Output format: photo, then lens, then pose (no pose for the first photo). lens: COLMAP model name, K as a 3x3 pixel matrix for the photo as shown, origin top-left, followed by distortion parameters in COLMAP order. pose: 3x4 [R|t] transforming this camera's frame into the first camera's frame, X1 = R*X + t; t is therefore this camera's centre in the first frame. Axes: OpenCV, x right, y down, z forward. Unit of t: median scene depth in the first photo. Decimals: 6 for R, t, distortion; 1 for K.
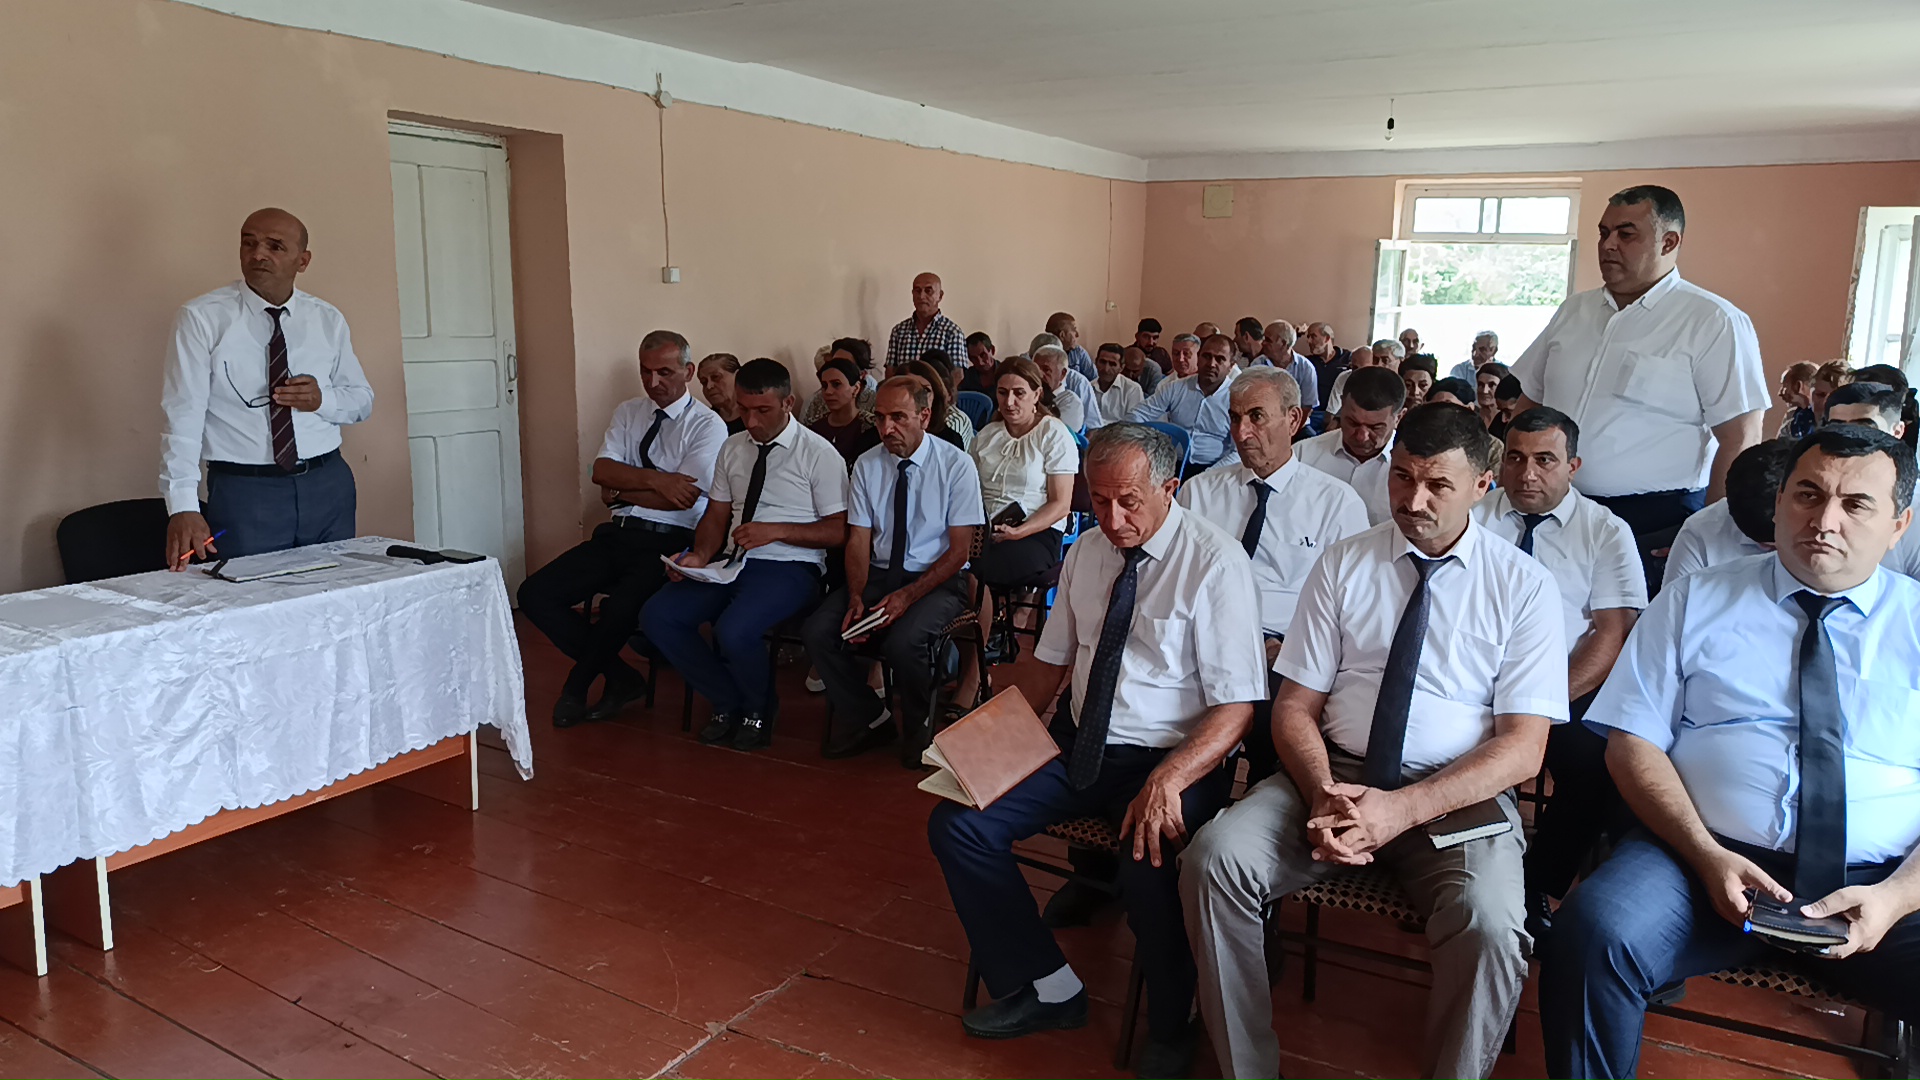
lens RADIAL K [[1355.4, 0, 965.5], [0, 1355.4, 541.3], [0, 0, 1]] dist [0.005364, -0.001485]
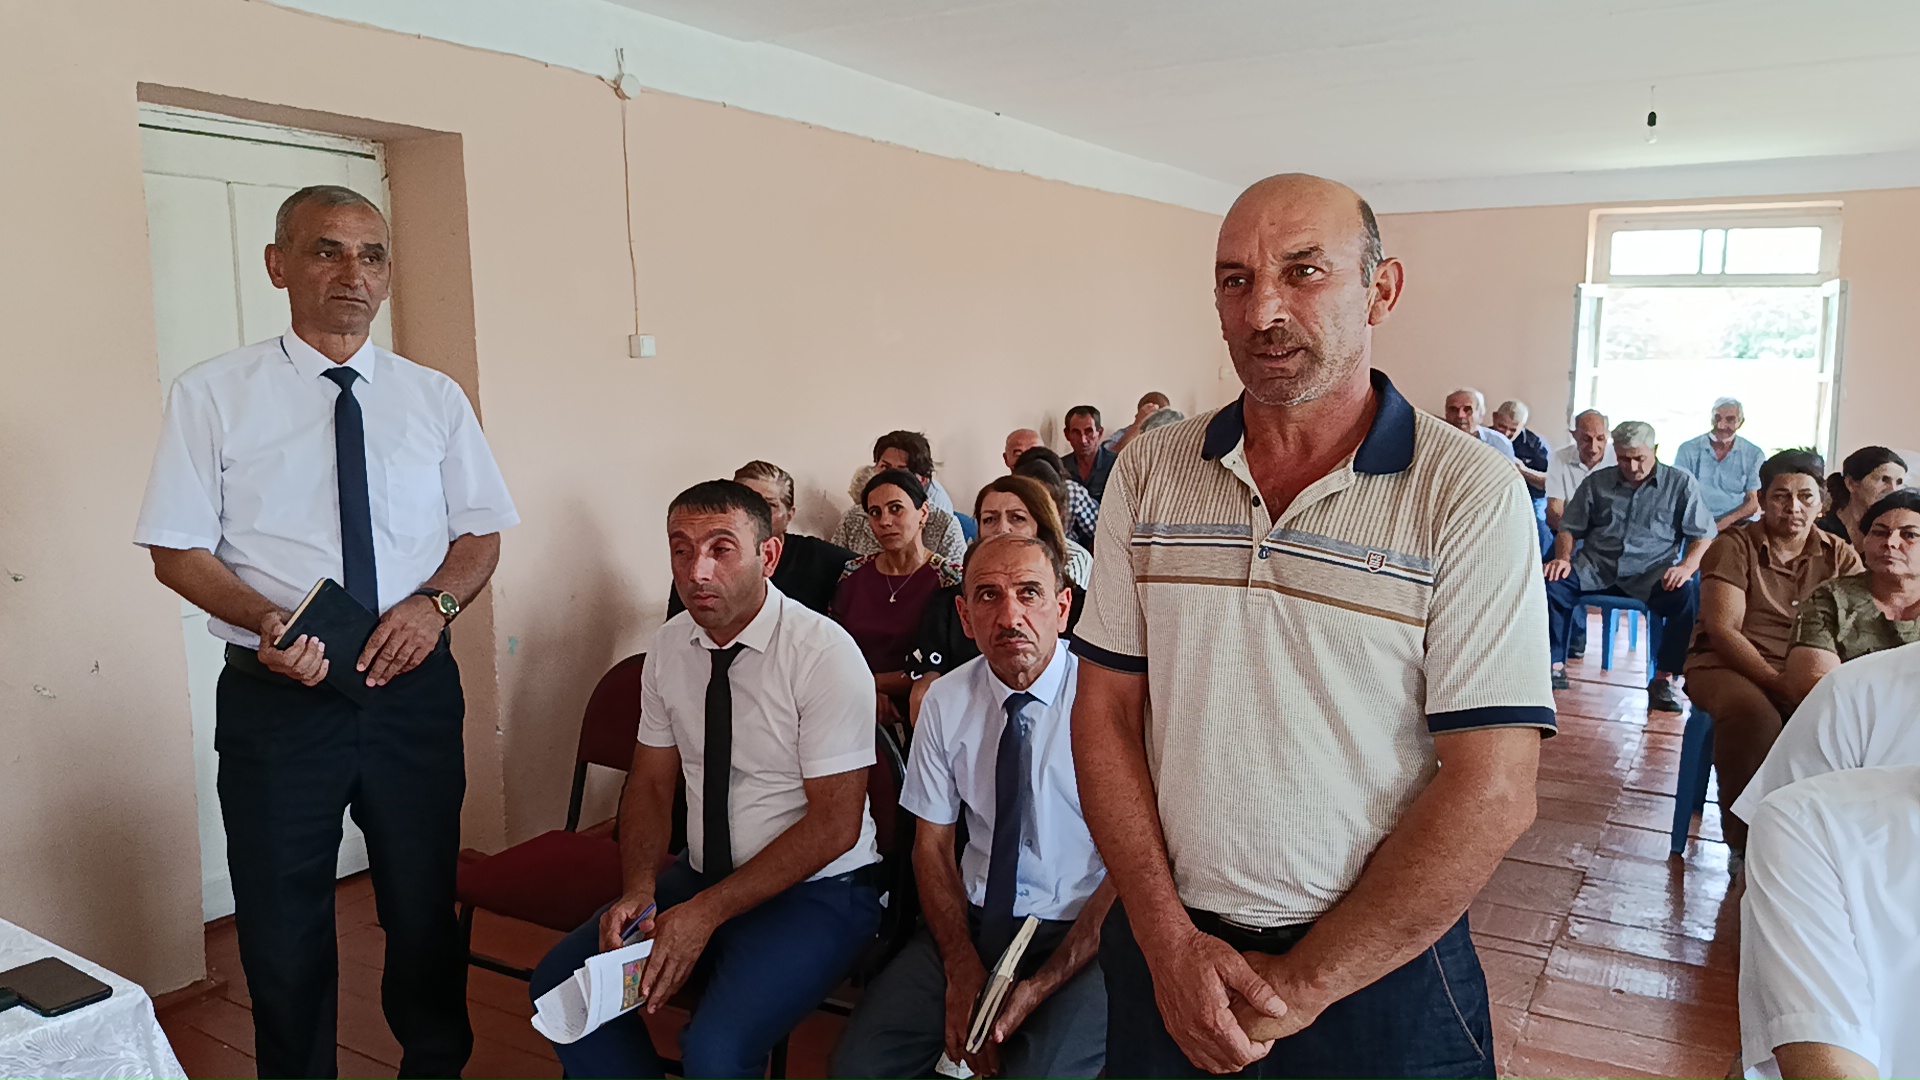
lens RADIAL K [[1355.4, 0, 955.2], [0, 1355.4, 538.8], [0, 0, 1]] dist [0.005364, -0.001485]
pose [[0.998984, -0.011454, -0.043591, -0.024262], [0.009339, 0.998783, -0.048420, -0.049785], [0.044092, 0.047964, 0.997875, 0.254087]]
